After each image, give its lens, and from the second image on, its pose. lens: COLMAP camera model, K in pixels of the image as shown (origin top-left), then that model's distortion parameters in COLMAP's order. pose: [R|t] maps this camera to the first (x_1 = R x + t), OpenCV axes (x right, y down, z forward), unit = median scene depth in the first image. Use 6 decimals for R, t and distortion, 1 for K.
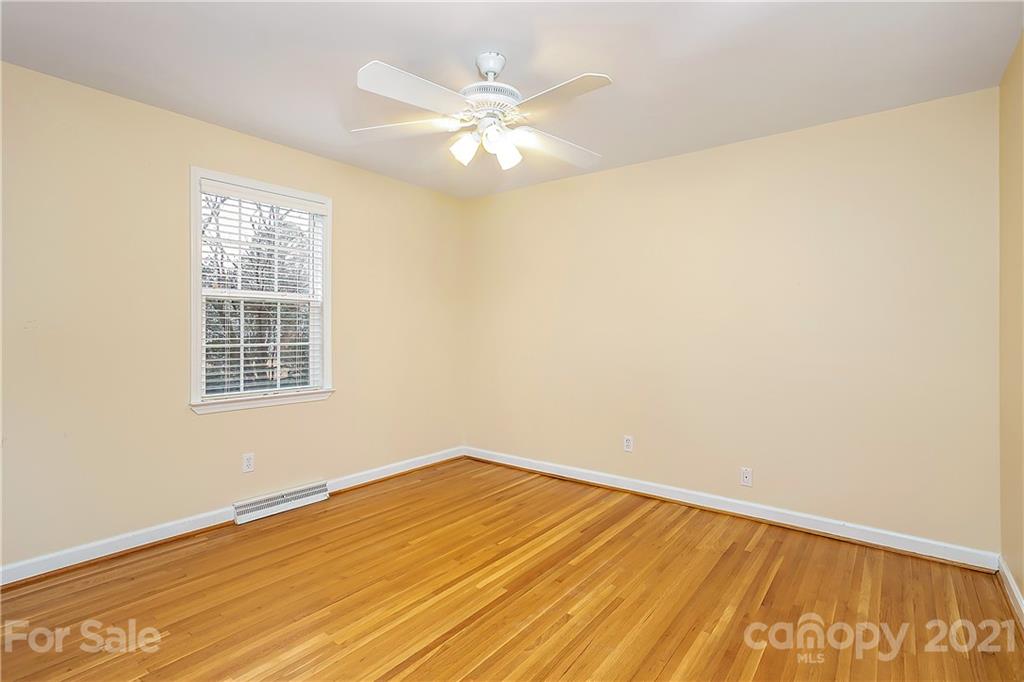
lens RADIAL K [[498.4, 0, 513.0], [0, 498.4, 334.8], [0, 0, 1]] dist [-0.018149, 0.012260]
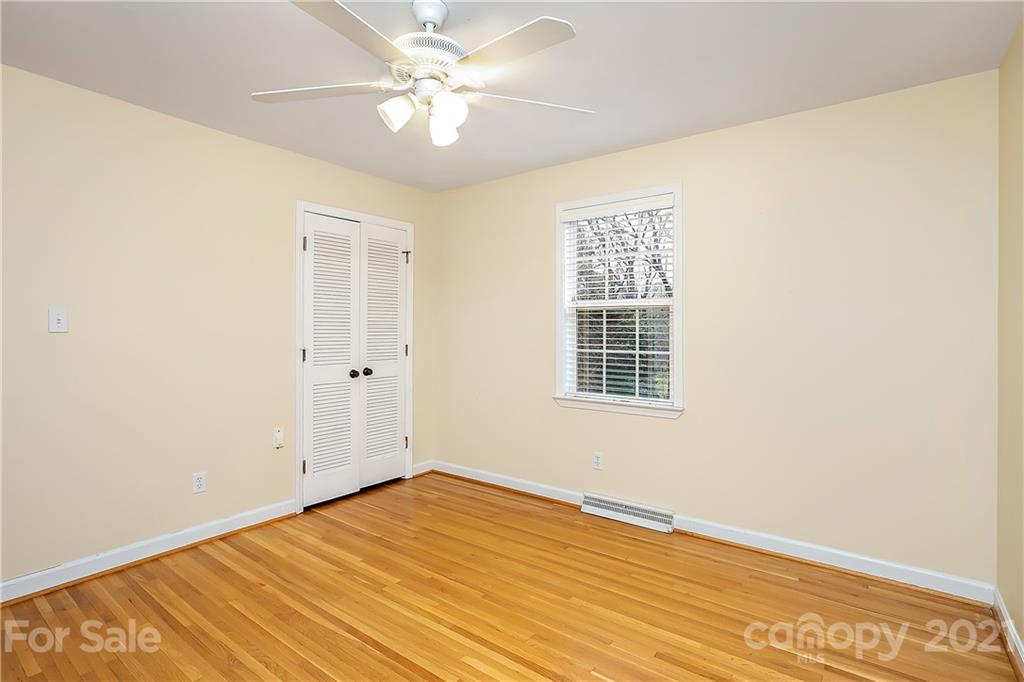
lens RADIAL K [[498.4, 0, 504.1], [0, 498.4, 336.2], [0, 0, 1]] dist [-0.018149, 0.012260]
pose [[0.006378, 0.002018, -0.999978, 0.535156], [-0.017663, 0.999842, 0.001905, -0.009917], [0.999824, 0.017650, 0.006412, 0.772277]]
